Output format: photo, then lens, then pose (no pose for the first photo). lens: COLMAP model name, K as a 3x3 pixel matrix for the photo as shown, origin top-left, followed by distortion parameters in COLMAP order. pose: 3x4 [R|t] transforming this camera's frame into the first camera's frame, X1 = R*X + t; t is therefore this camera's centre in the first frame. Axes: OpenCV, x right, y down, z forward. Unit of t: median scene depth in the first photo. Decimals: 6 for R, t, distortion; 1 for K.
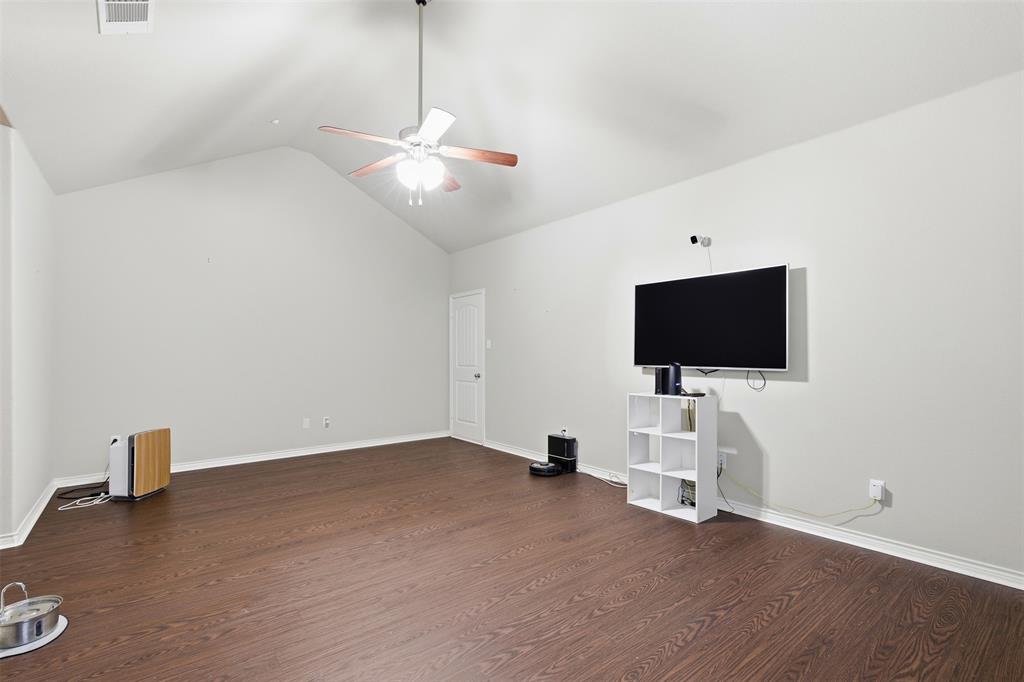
lens RADIAL K [[469.0, 0, 509.8], [0, 469.0, 345.6], [0, 0, 1]] dist [0.000862, 0.000281]
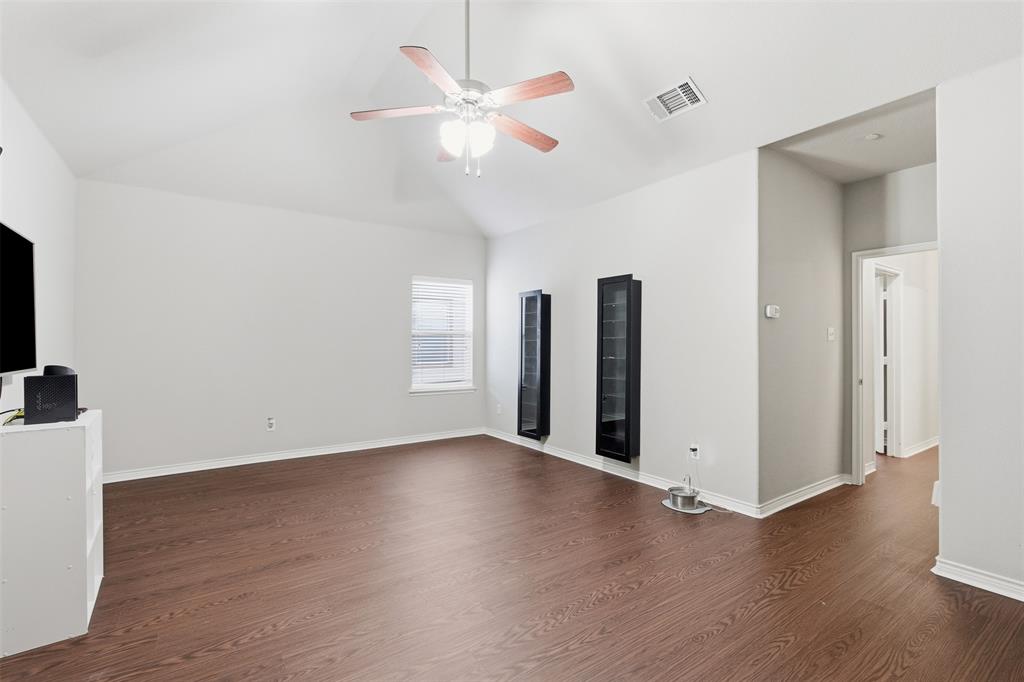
lens RADIAL K [[469.0, 0, 509.8], [0, 469.0, 345.6], [0, 0, 1]] dist [0.000862, 0.000281]
pose [[-0.998234, -0.000247, 0.059400, -0.305779], [-0.000622, 0.999980, -0.006299, 0.014636], [-0.059397, -0.006325, -0.998214, 1.779446]]
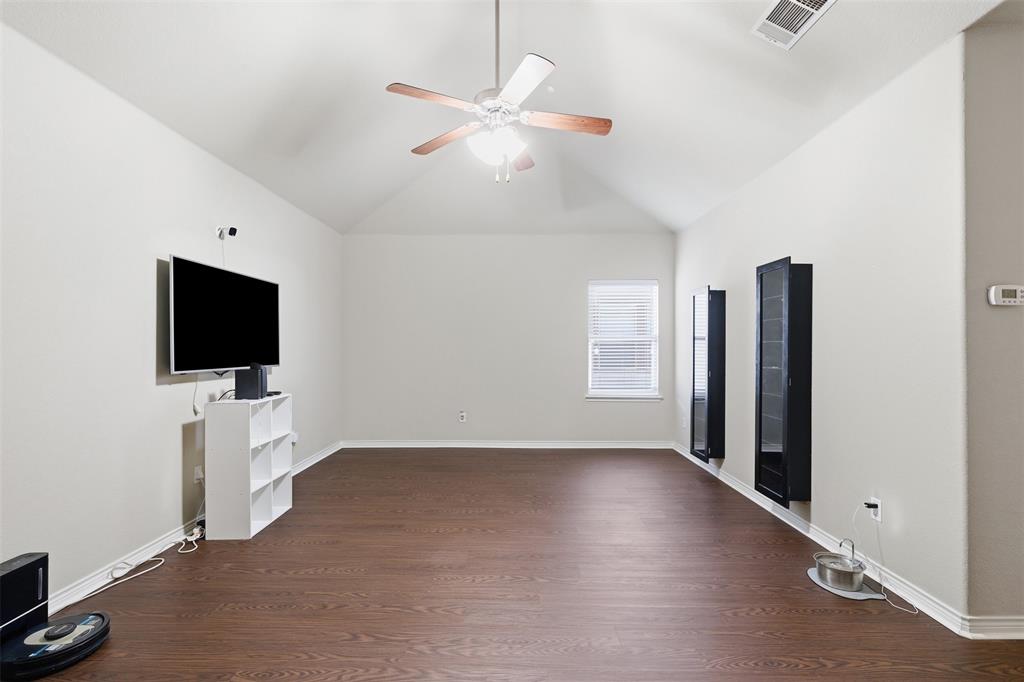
lens RADIAL K [[466.1, 0, 510.5], [0, 466.1, 347.5], [0, 0, 1]] dist [0.000260, 0.000508]
pose [[-0.773743, 0.000684, 0.633499, -0.721143], [-0.006963, 0.999930, -0.009585, 0.010071], [-0.633461, -0.011827, -0.773684, 1.586168]]
